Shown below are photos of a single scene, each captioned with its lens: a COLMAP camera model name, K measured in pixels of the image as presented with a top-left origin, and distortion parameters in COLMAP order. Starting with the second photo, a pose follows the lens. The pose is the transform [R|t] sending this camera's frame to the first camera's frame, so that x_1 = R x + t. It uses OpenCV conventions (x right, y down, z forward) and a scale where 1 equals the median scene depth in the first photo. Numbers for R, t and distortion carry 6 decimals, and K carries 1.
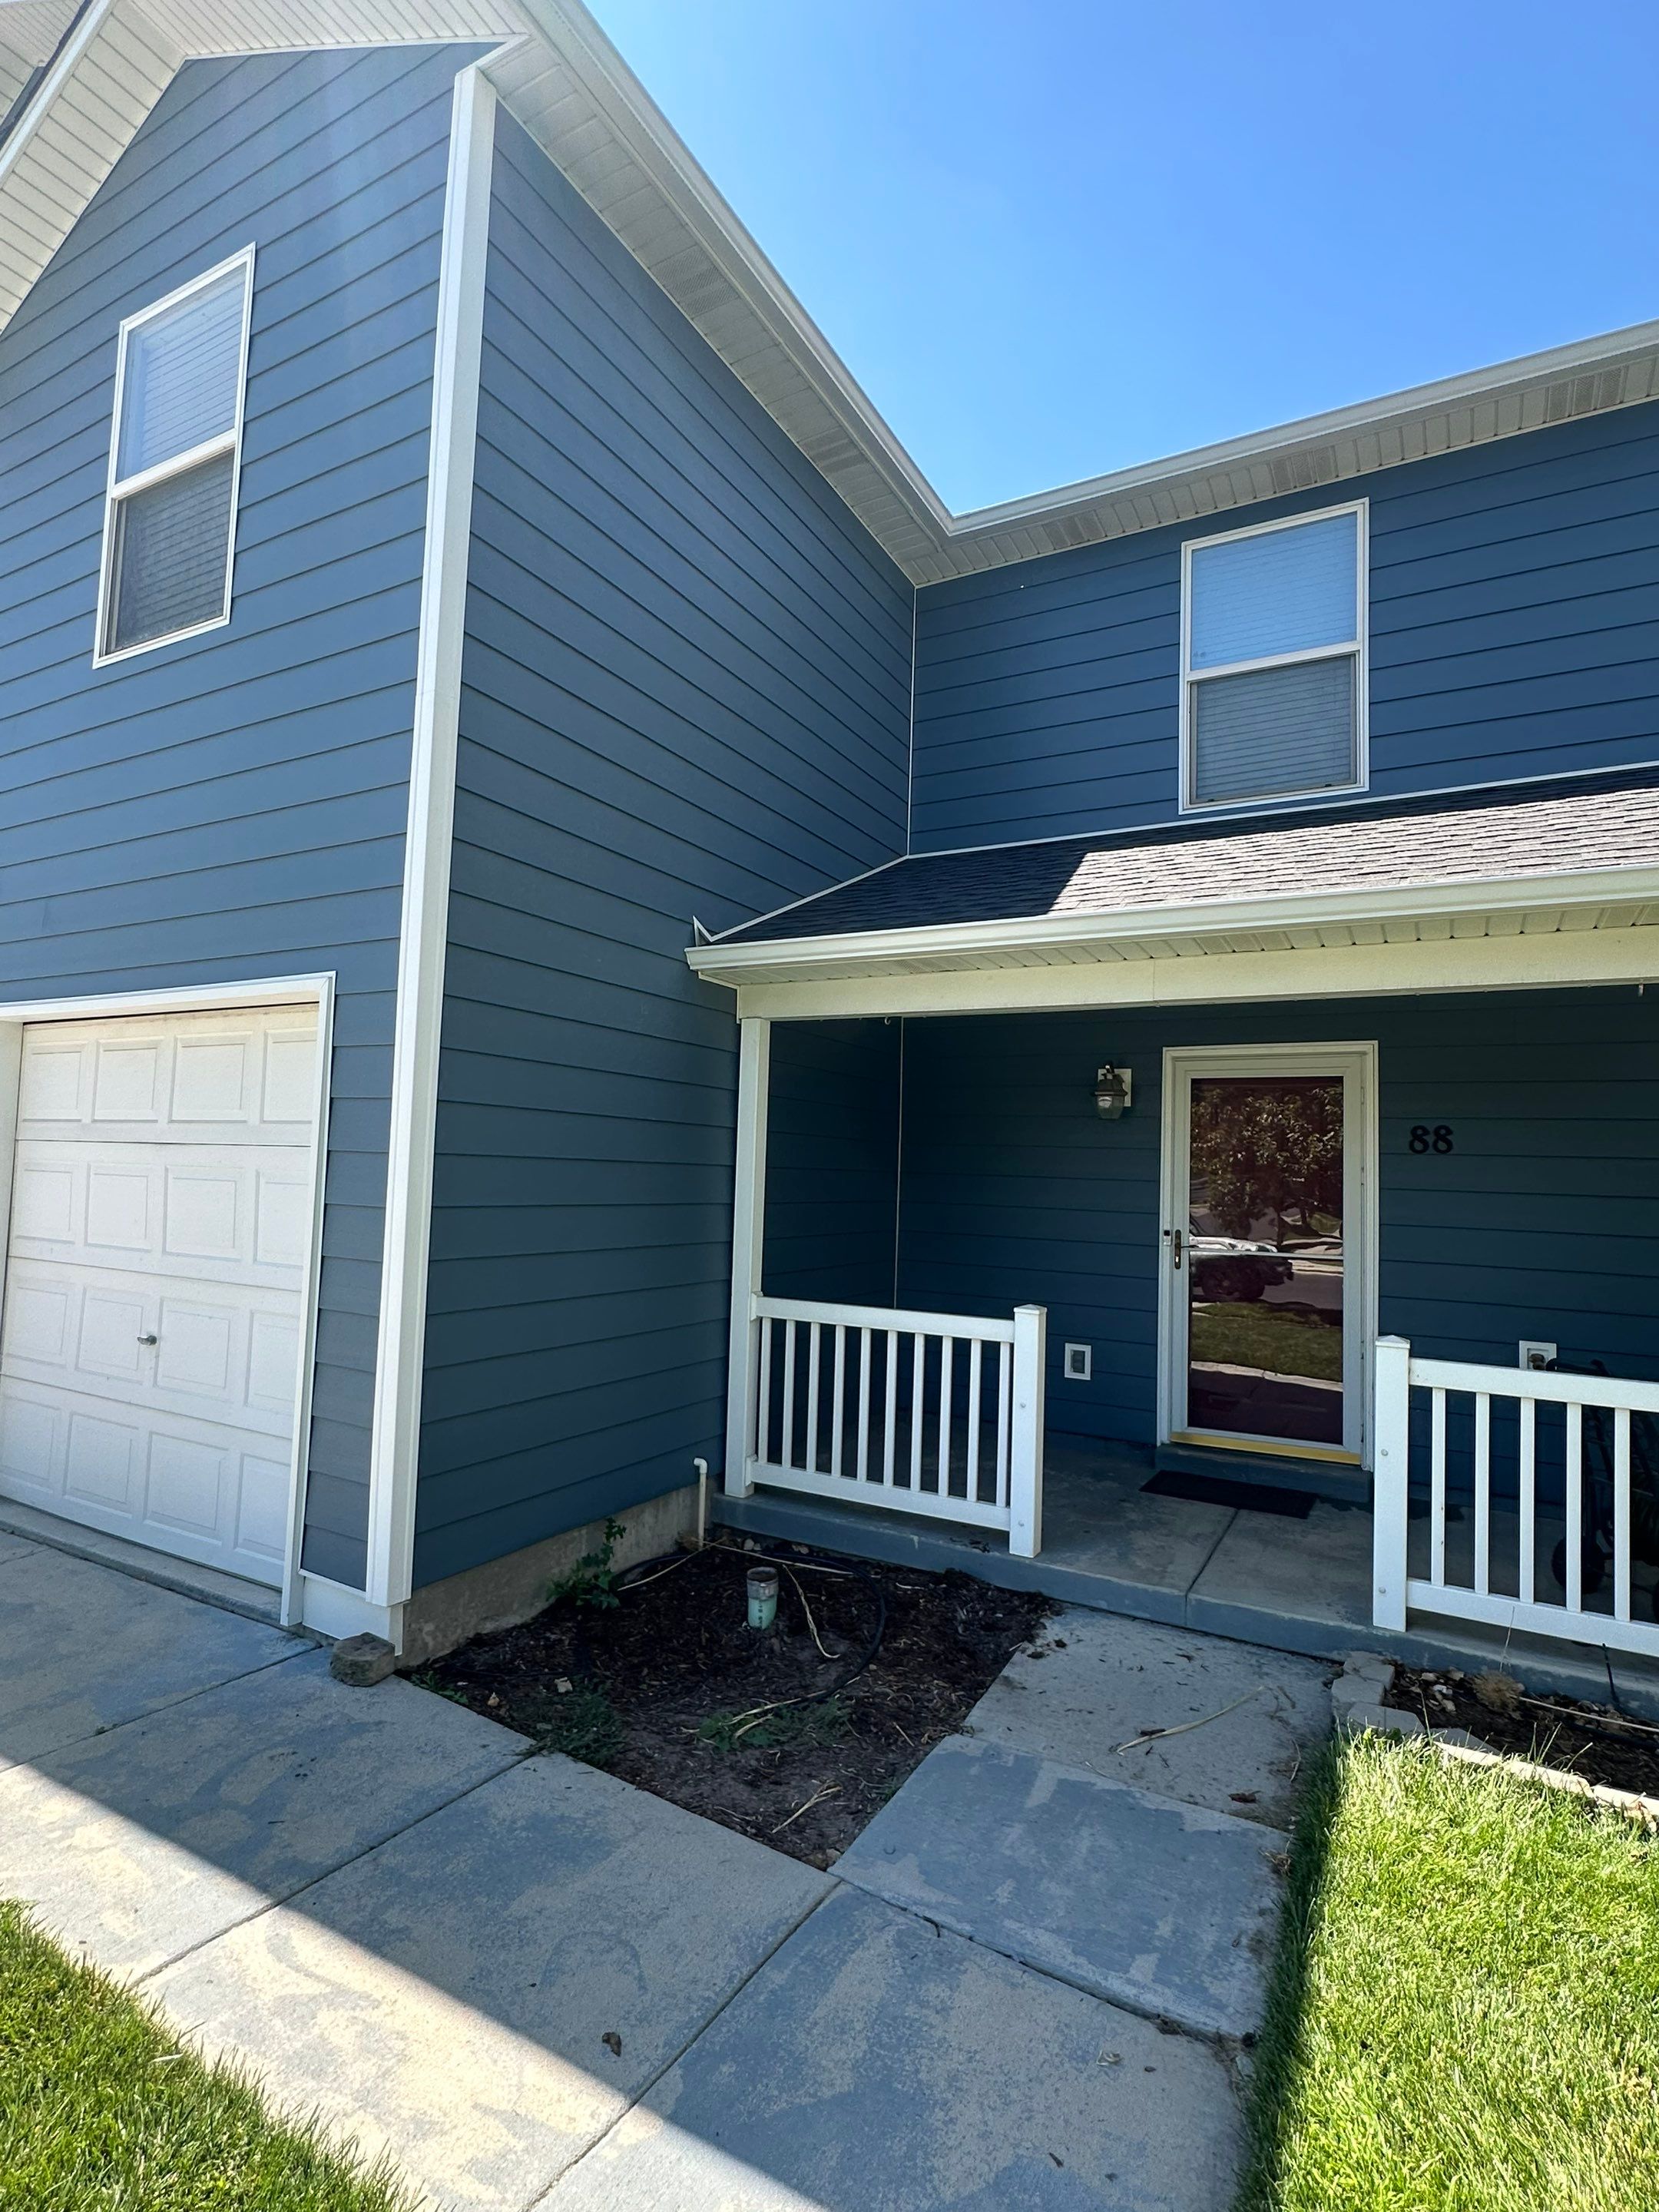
lens RADIAL K [[1114.6, 0, 833.0], [0, 1114.6, 1109.7], [0, 0, 1]] dist [-0.003494, 0.003787]
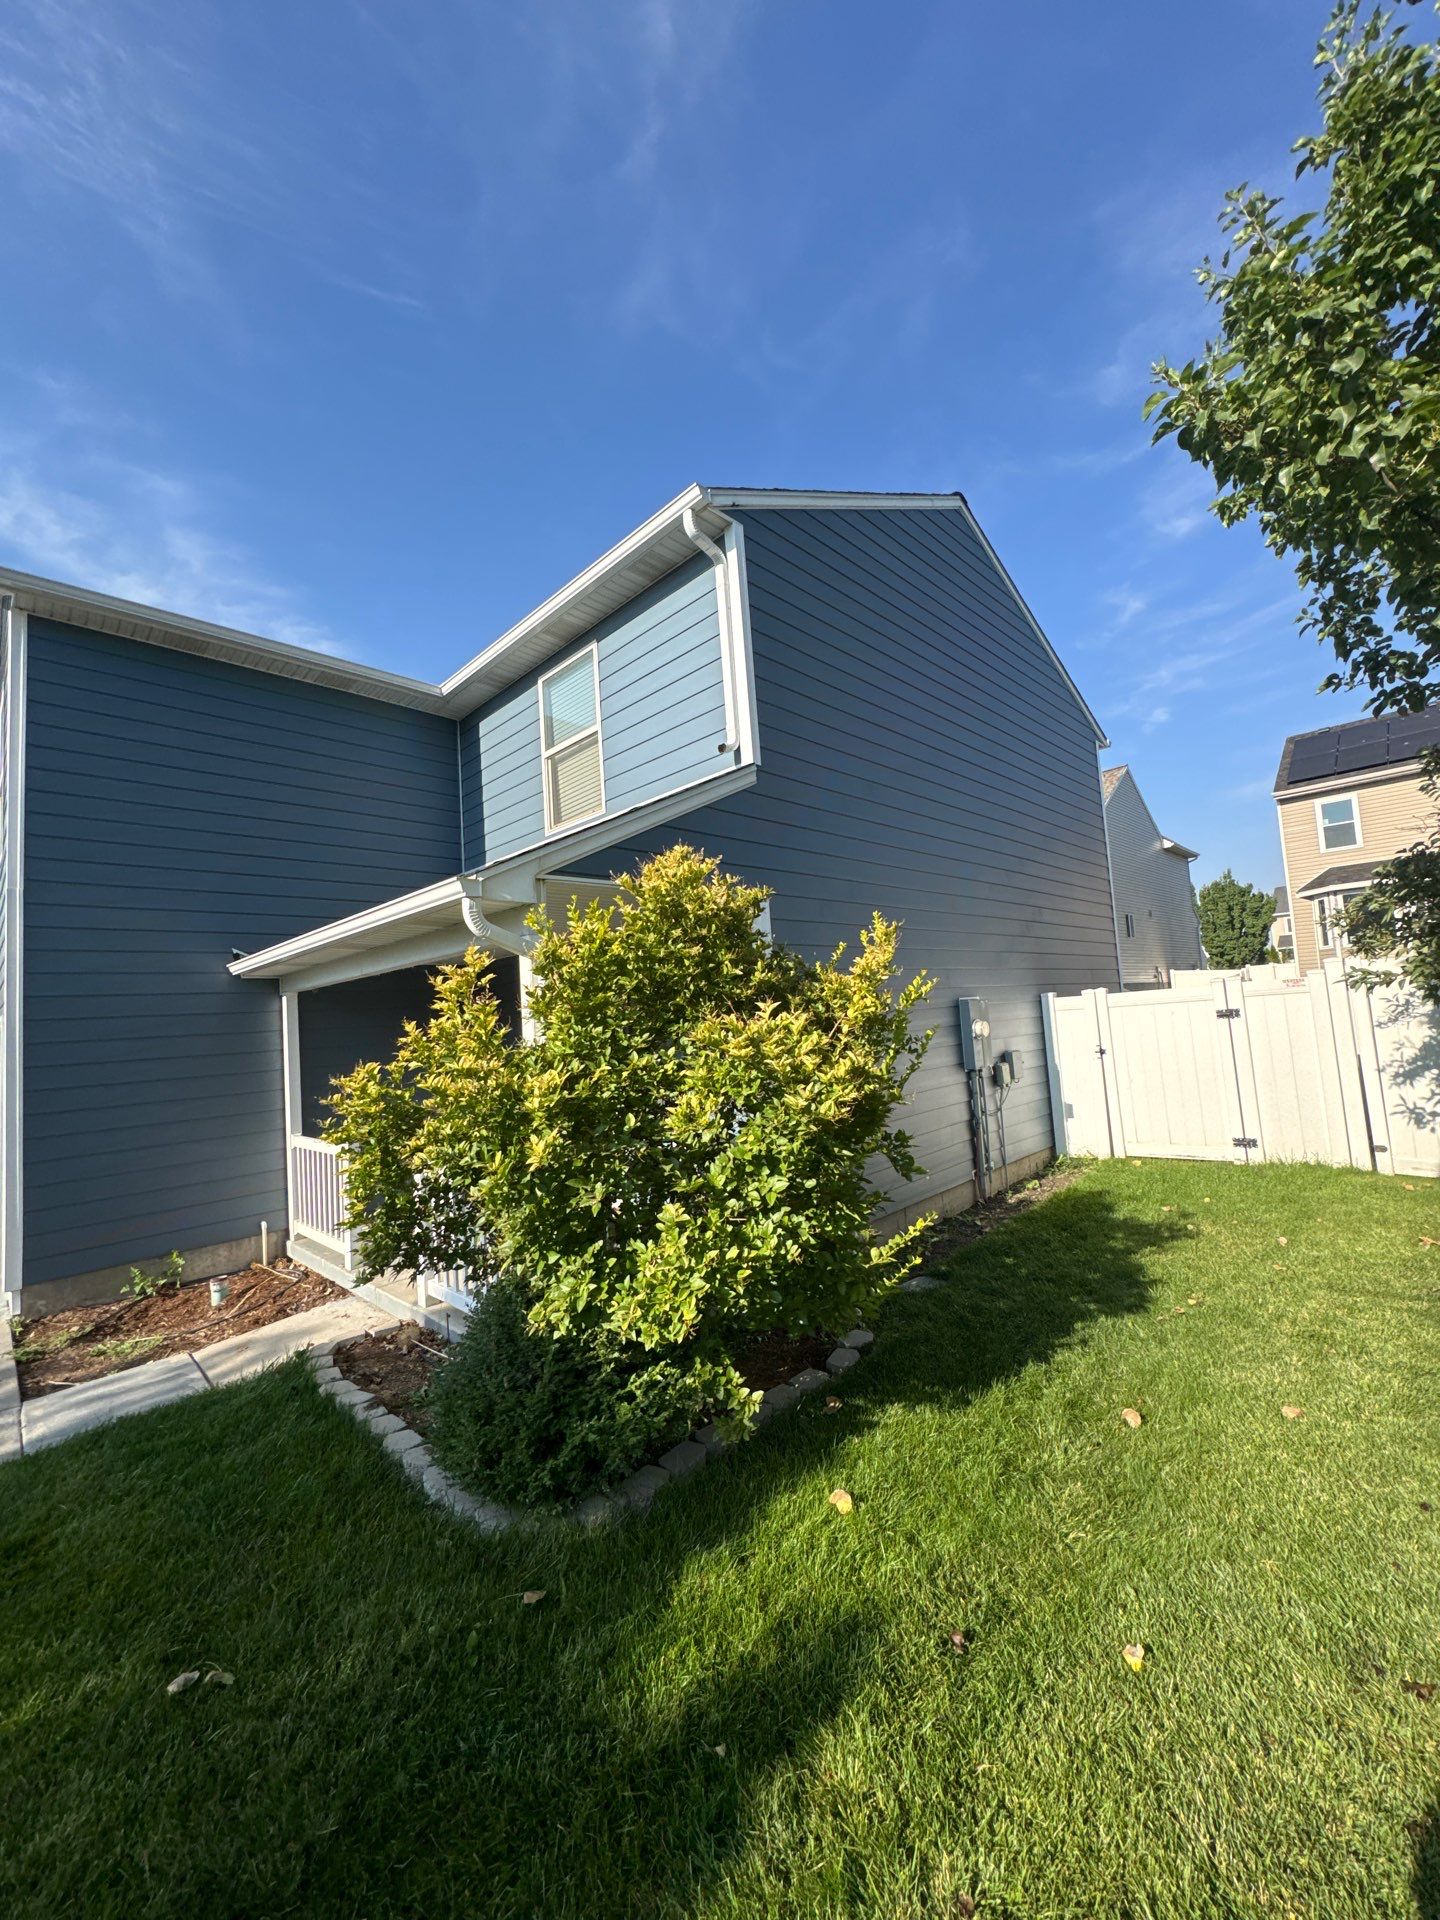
lens RADIAL K [[767.0, 0, 719.3], [0, 767.0, 966.8], [0, 0, 1]] dist [-0.001590, -0.000596]
pose [[0.956127, -0.113474, -0.270083, 1.098353], [0.111331, 0.993510, -0.023290, -0.012151], [0.270973, -0.007800, 0.962555, -0.079284]]
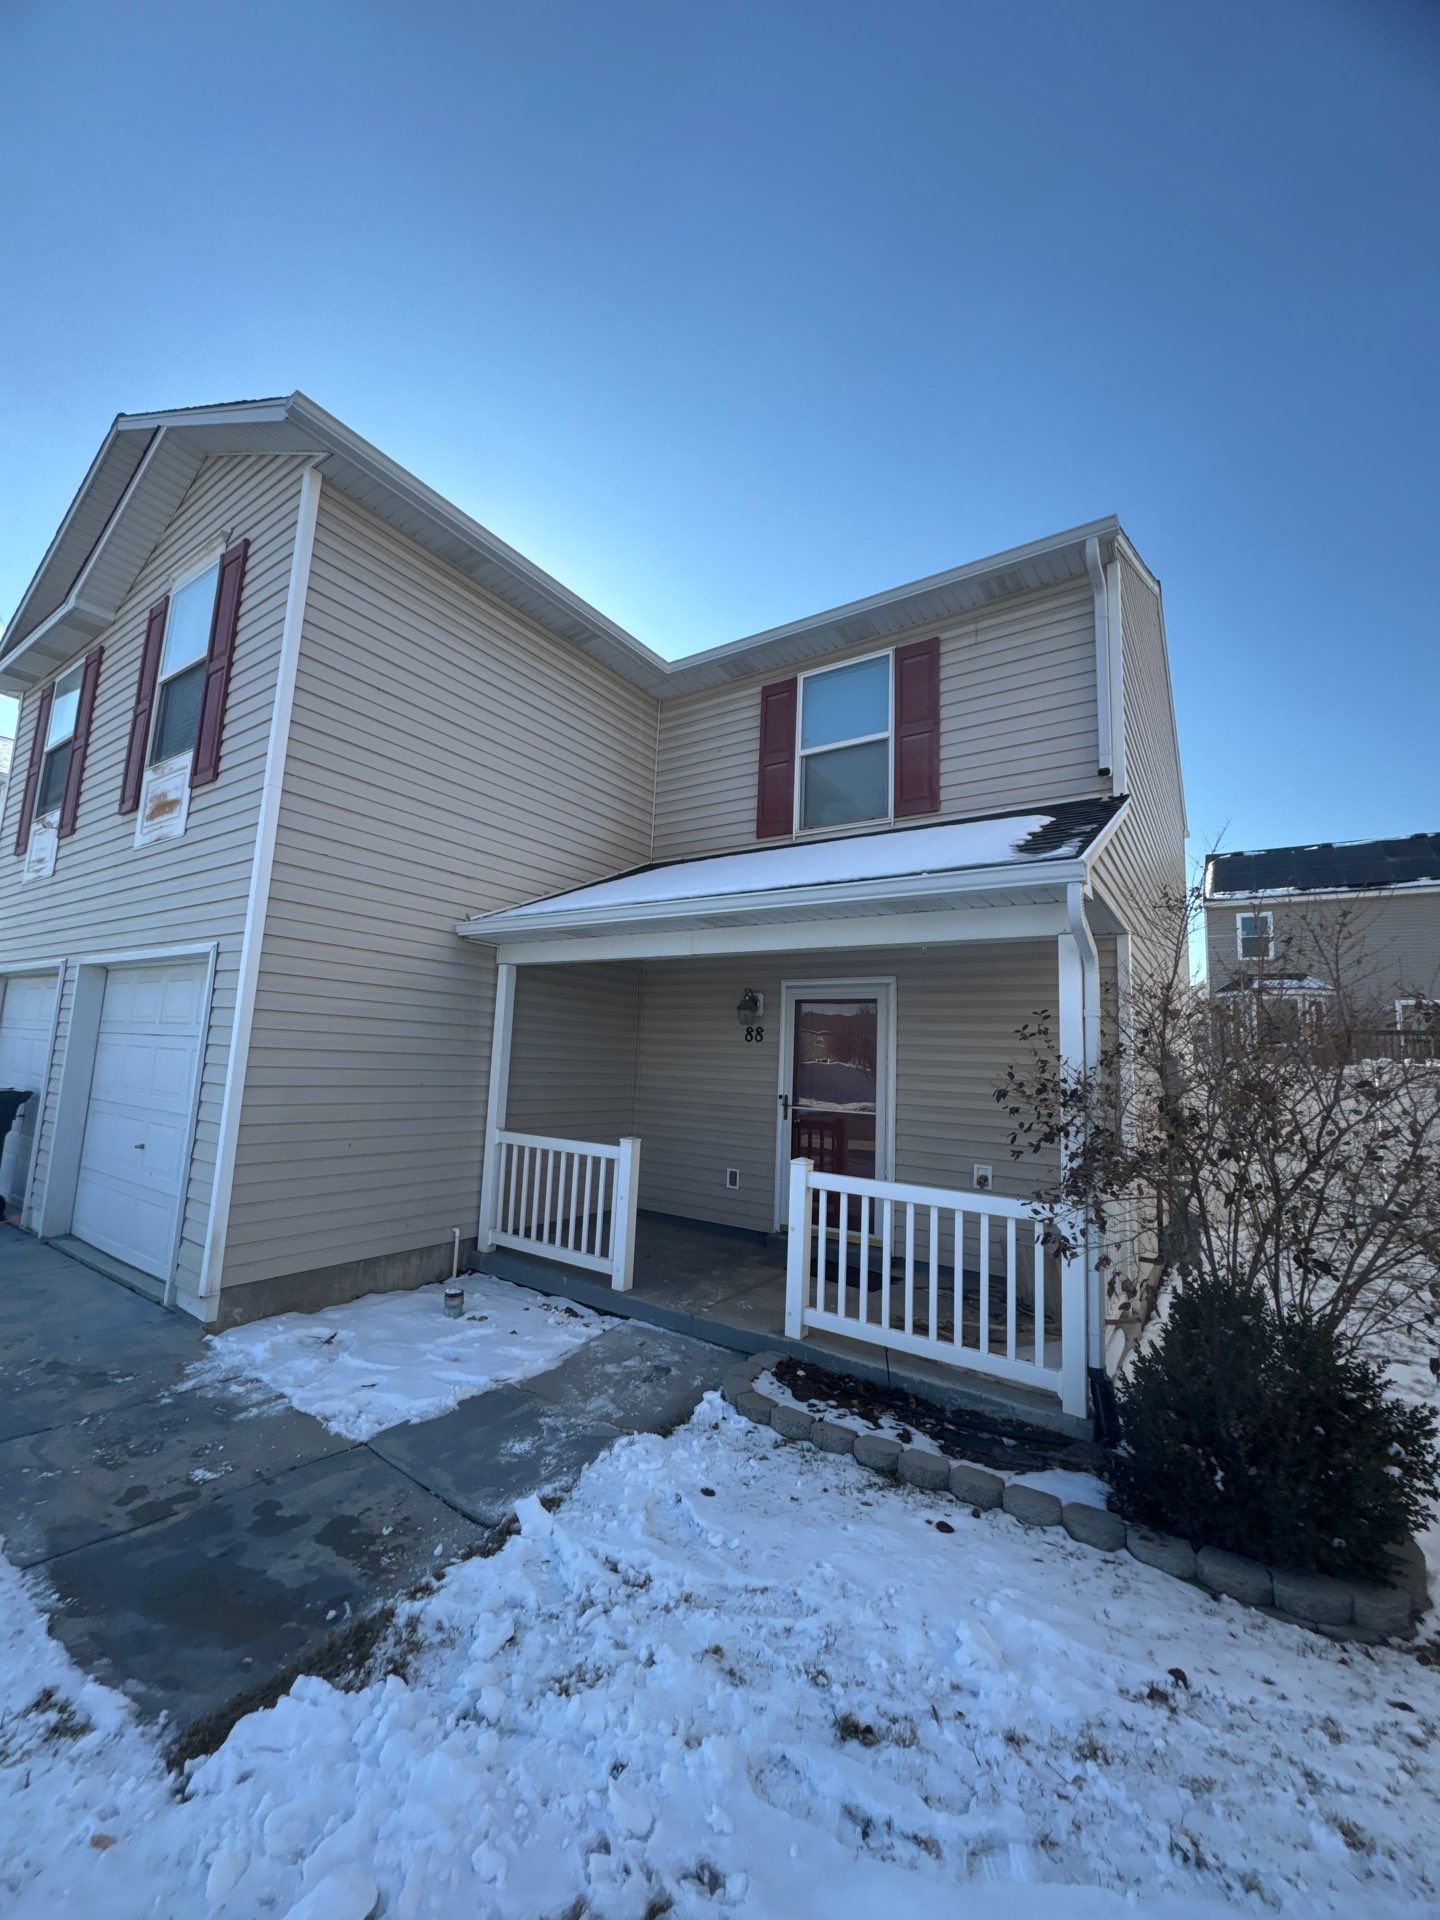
lens RADIAL K [[767.0, 0, 718.9], [0, 767.0, 960.4], [0, 0, 1]] dist [-0.001590, -0.000596]
pose [[0.995552, -0.001500, -0.094205, 0.393339], [-0.005254, 0.997433, -0.071406, -0.006027], [0.094070, 0.071584, 0.992989, -0.136240]]
